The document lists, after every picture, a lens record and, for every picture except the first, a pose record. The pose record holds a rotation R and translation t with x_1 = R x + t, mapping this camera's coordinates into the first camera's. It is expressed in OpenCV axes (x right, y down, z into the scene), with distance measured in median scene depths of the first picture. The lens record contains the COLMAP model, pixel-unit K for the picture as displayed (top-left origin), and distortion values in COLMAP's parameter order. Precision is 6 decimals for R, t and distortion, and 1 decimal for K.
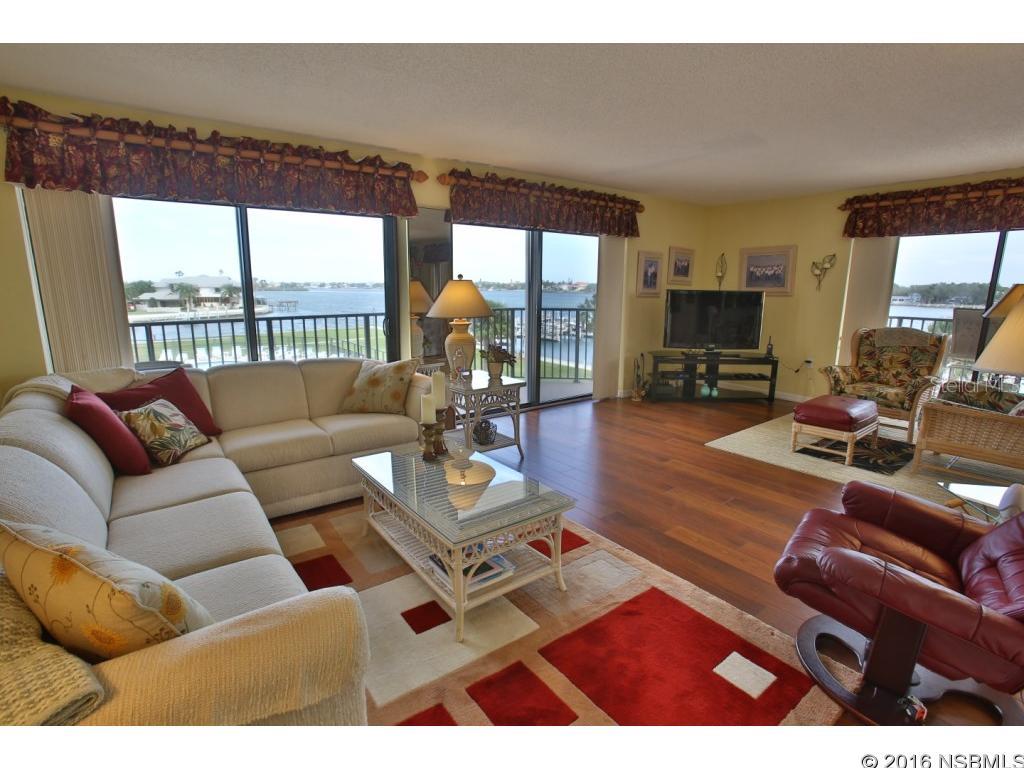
lens RADIAL K [[494.3, 0, 505.7], [0, 494.3, 383.4], [0, 0, 1]] dist [-0.078837, 0.034638]
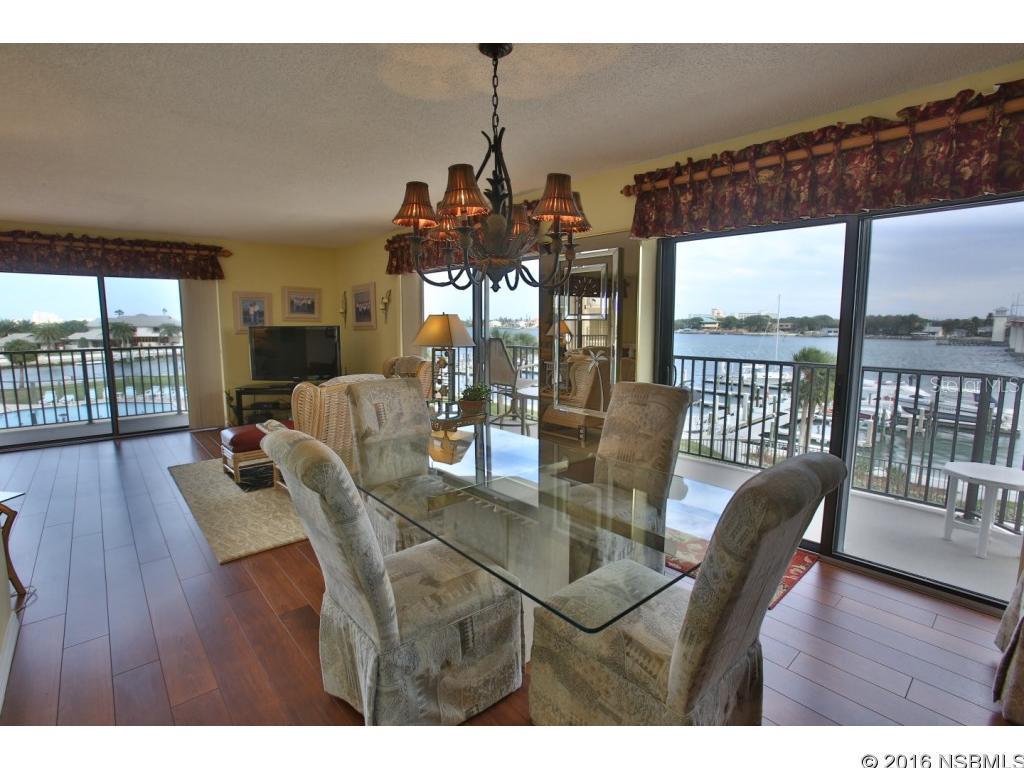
lens RADIAL K [[494.3, 0, 505.7], [0, 494.3, 383.4], [0, 0, 1]] dist [-0.078837, 0.034638]
pose [[0.997129, -0.017299, 0.073725, 0.879625], [0.022656, 0.997115, -0.072450, 0.025370], [-0.072259, 0.073913, 0.994643, -0.104320]]
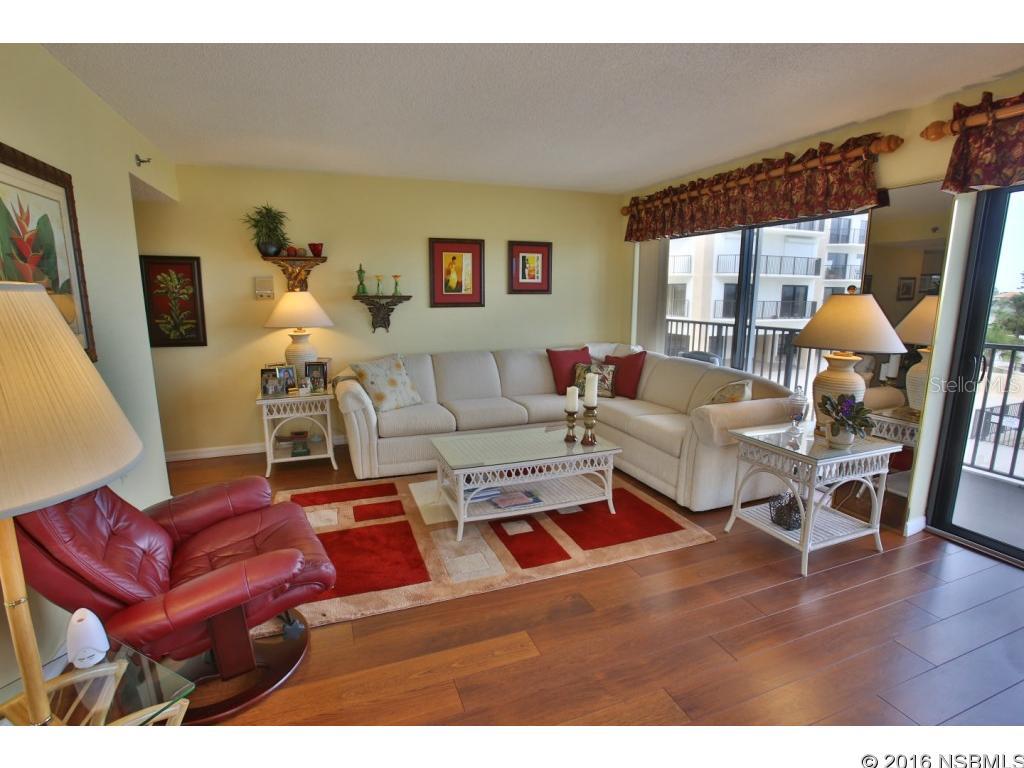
lens RADIAL K [[494.3, 0, 505.7], [0, 494.3, 383.4], [0, 0, 1]] dist [-0.078837, 0.034638]
pose [[-0.270722, 0.169120, -0.947686, 0.506009], [-0.190517, 0.955563, 0.224950, -0.112775], [0.943617, 0.241449, -0.226472, 0.547980]]
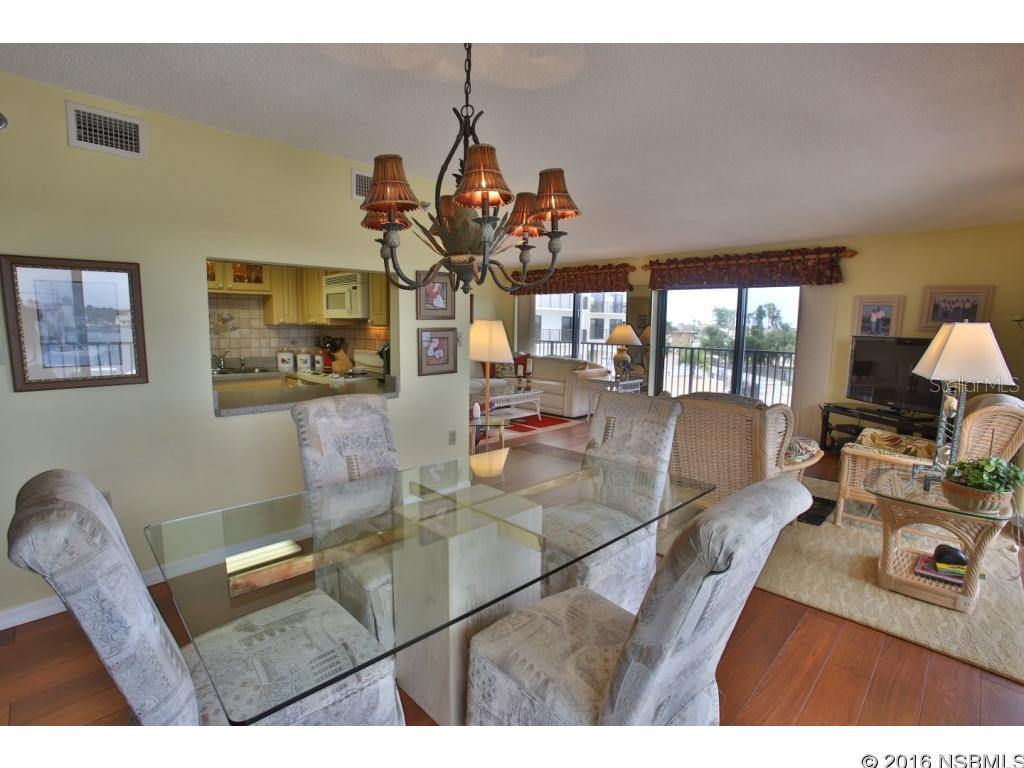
lens RADIAL K [[494.3, 0, 505.7], [0, 494.3, 383.4], [0, 0, 1]] dist [-0.078837, 0.034638]
pose [[0.141759, 0.115508, -0.983139, 1.237430], [-0.207675, 0.974537, 0.084552, -0.046323], [0.967872, 0.192187, 0.162137, 0.244592]]
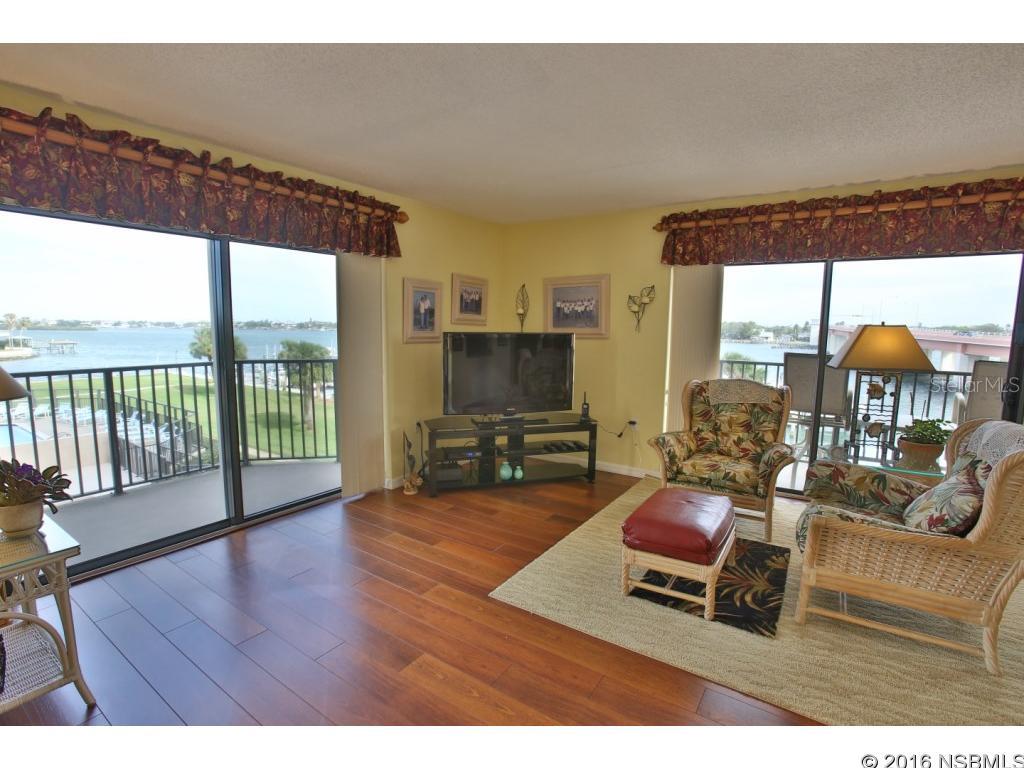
lens RADIAL K [[494.3, 0, 505.7], [0, 494.3, 383.4], [0, 0, 1]] dist [-0.078837, 0.034638]
pose [[0.947392, -0.032997, 0.318370, 0.202042], [0.057693, 0.995985, -0.068451, -0.071633], [-0.314833, 0.083218, 0.945492, 0.337938]]
